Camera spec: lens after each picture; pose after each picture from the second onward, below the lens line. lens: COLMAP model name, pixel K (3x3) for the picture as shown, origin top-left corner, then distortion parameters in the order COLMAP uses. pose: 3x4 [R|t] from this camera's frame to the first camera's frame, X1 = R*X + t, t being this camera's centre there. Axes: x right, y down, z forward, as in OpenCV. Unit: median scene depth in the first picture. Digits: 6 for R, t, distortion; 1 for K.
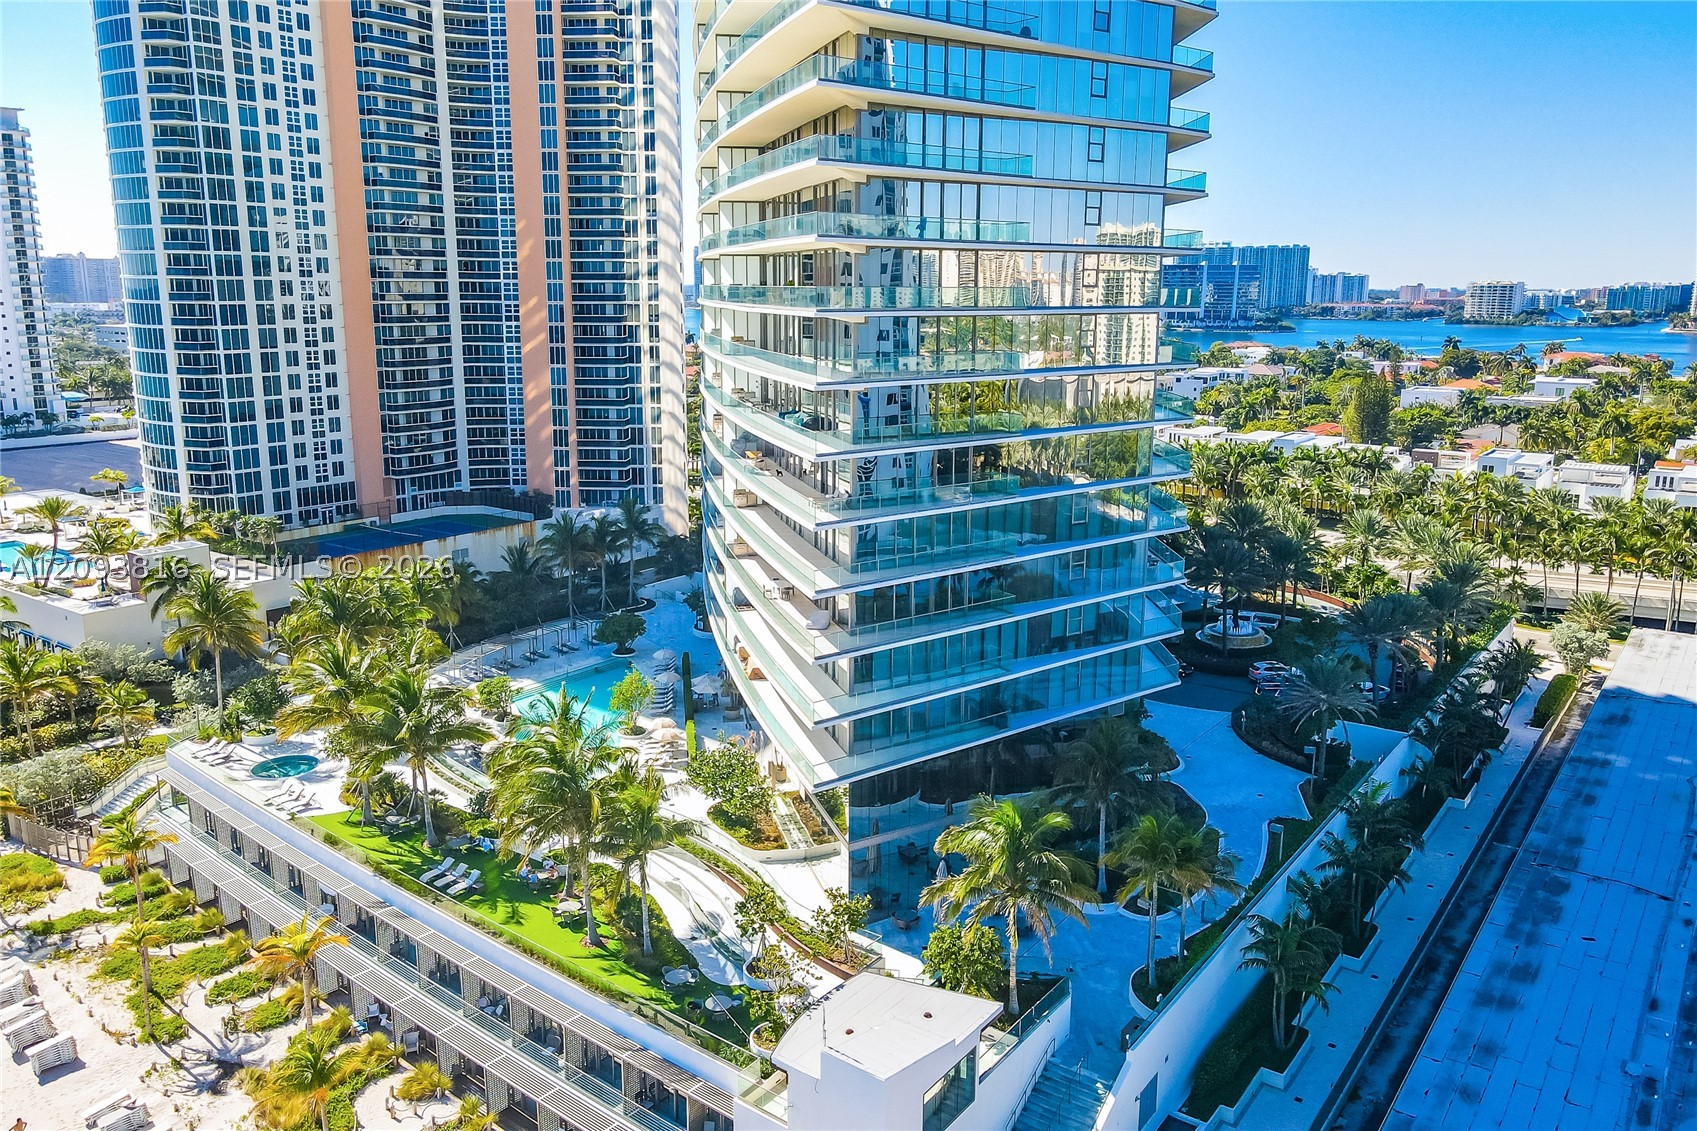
lens RADIAL K [[1277.3, 0, 852.3], [0, 1277.3, 545.4], [0, 0, 1]] dist [0.012094, 0.004986]
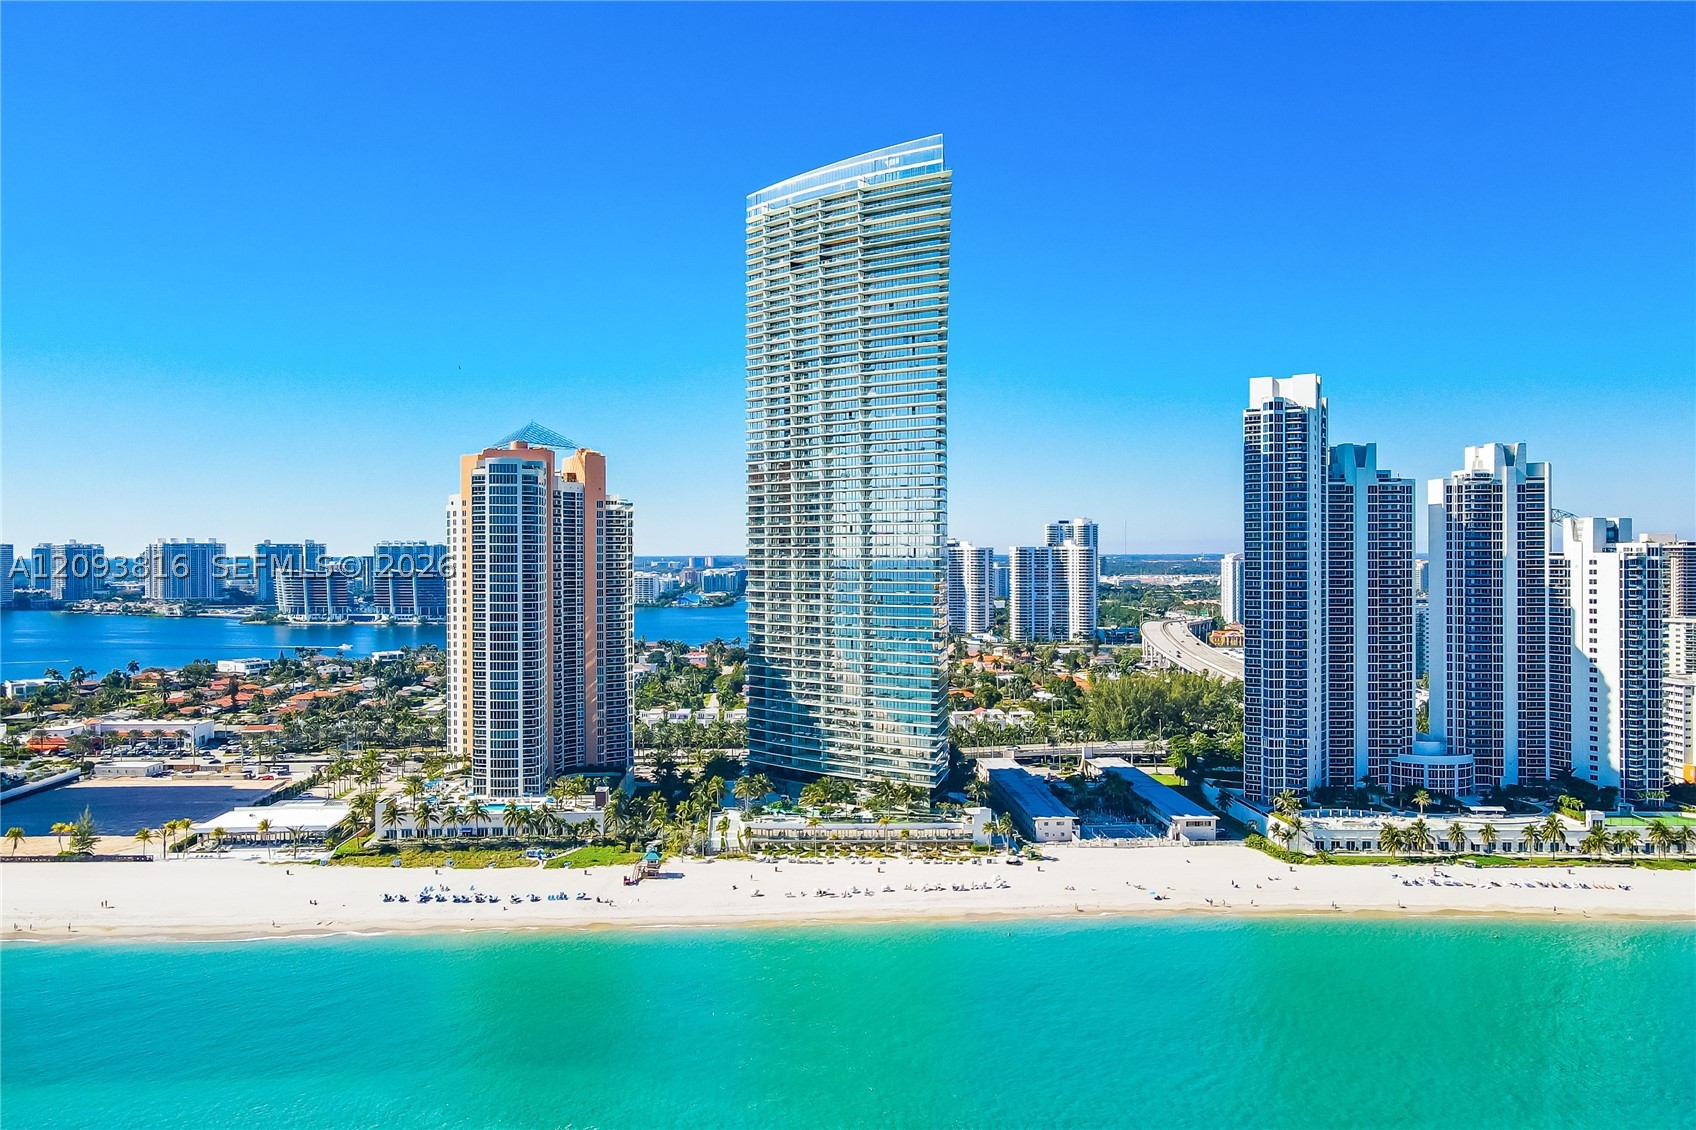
lens RADIAL K [[1252.9, 0, 848.0], [0, 1252.9, 565.0], [0, 0, 1]] dist [-0.007771, 0.001087]
pose [[0.773478, -0.016246, 0.633615, -1.494766], [0.136535, 0.980472, -0.141534, -0.013783], [-0.618942, 0.195984, 0.760592, -1.232492]]
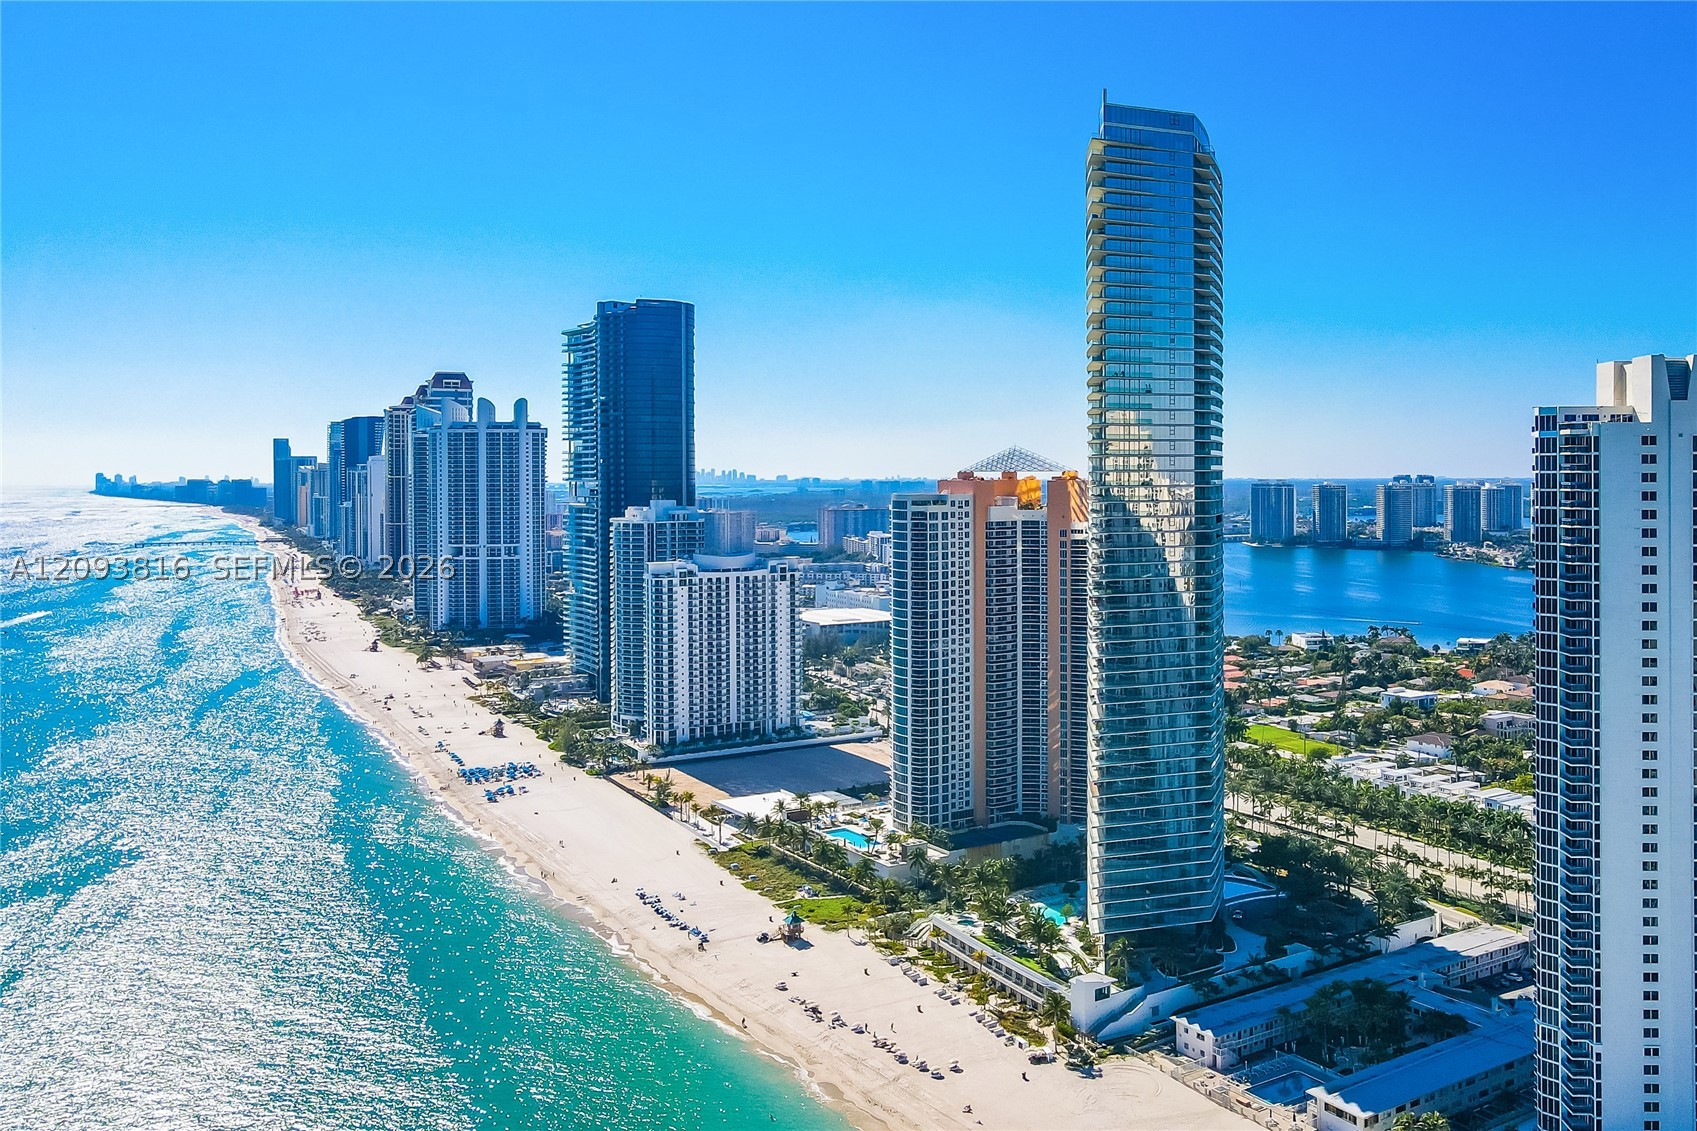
lens RADIAL K [[1427.5, 0, 955.4], [0, 1427.5, 484.6], [0, 0, 1]] dist [0.005966, 0.009670]
pose [[0.941407, -0.007601, -0.337186, 0.466421], [-0.058636, 0.980833, -0.185818, -0.149571], [0.332136, 0.194701, 0.922918, -1.550014]]
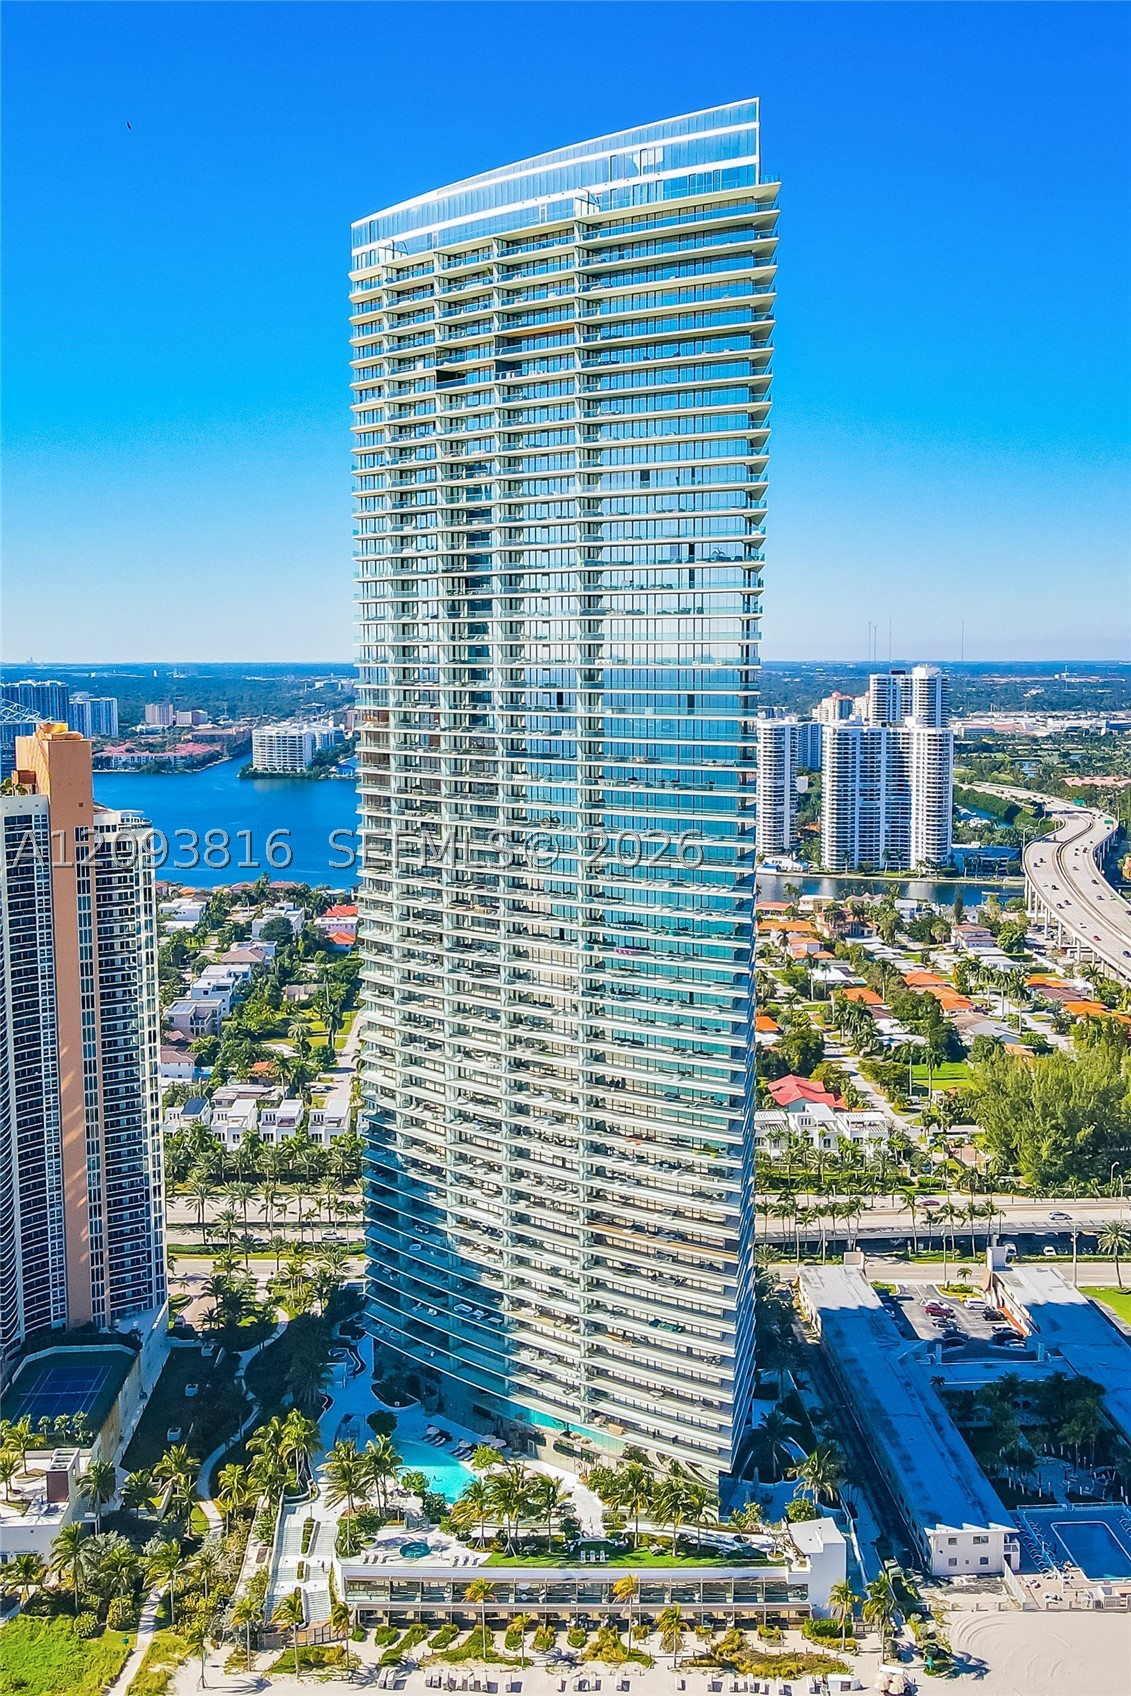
lens RADIAL K [[1674.5, 0, 600.6], [0, 1674.5, 849.1], [0, 0, 1]] dist [0.009350, 0.020761]
pose [[0.767990, -0.082346, 0.635146, -0.966069], [0.137201, 0.989831, -0.037566, -0.412636], [-0.625593, 0.115993, 0.771478, -0.704238]]
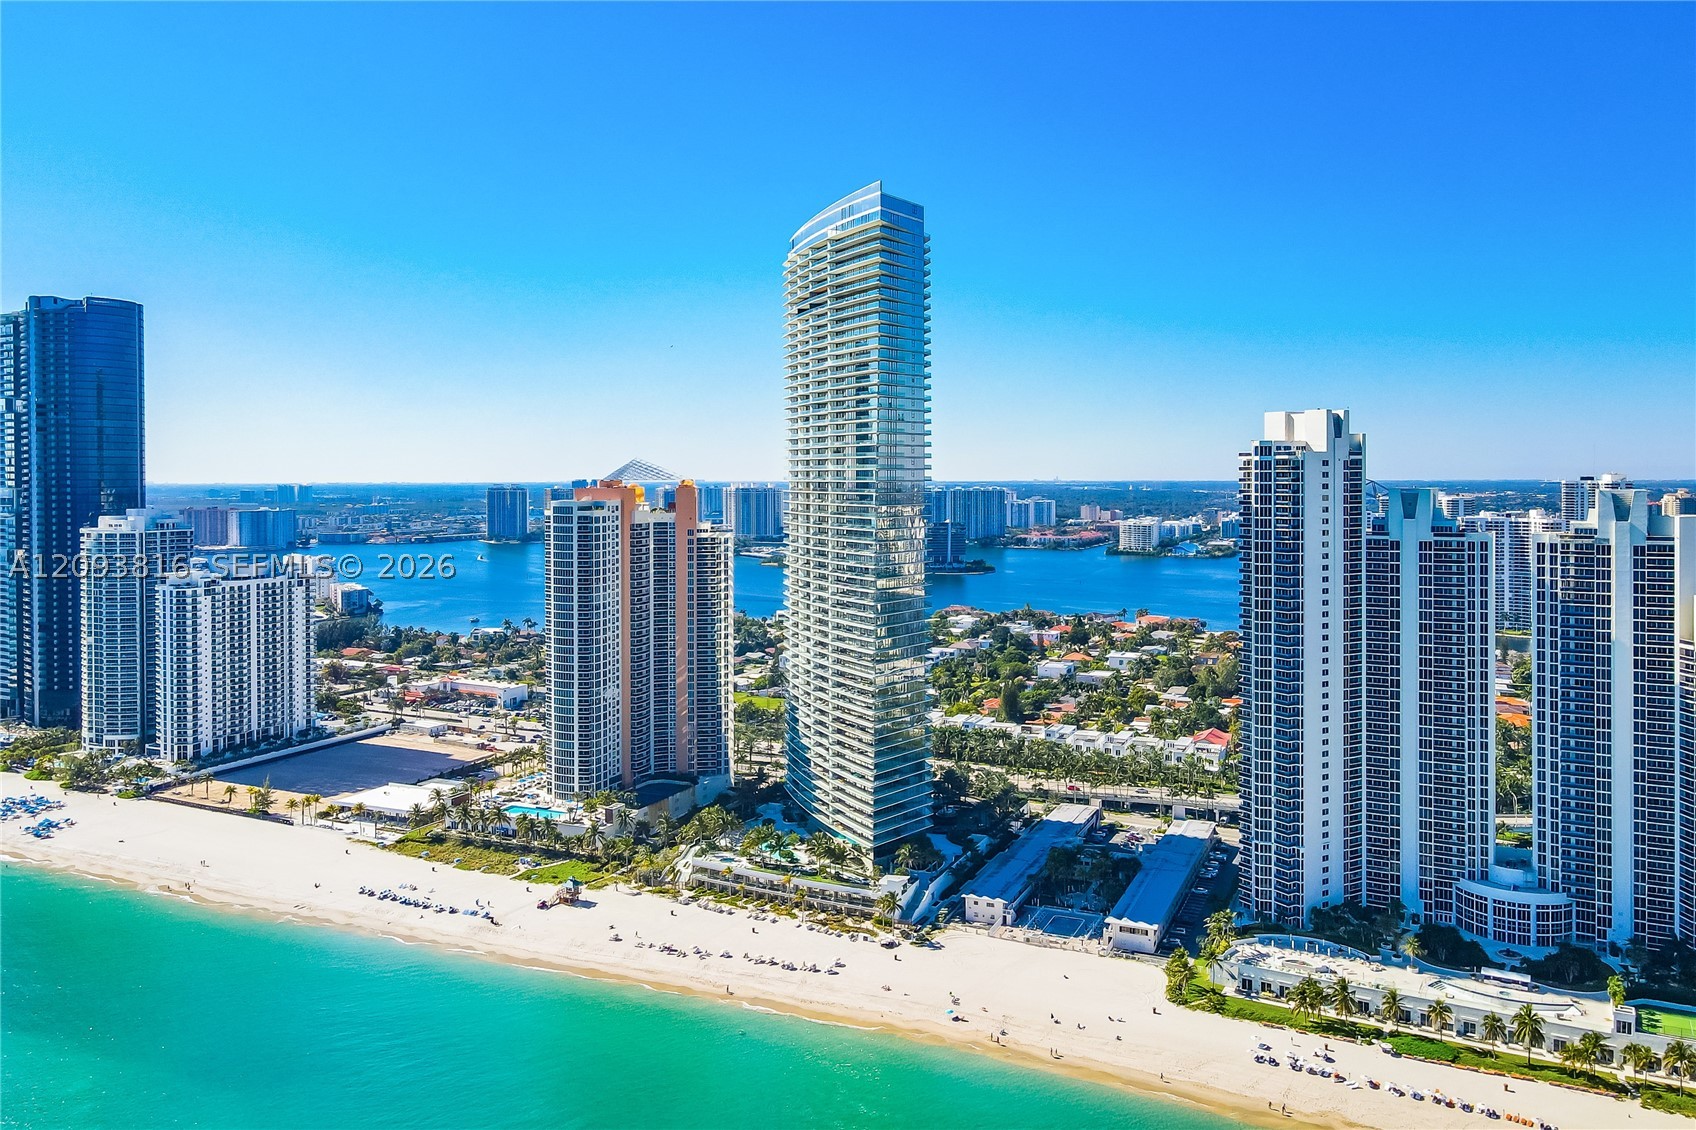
lens RADIAL K [[1252.3, 0, 850.2], [0, 1252.3, 500.6], [0, 0, 1]] dist [-0.003002, 0.009888]
pose [[0.979115, -0.013264, 0.202876, -0.468762], [0.050218, 0.982728, -0.178111, -0.126217], [-0.197009, 0.184579, 0.962870, -1.752419]]
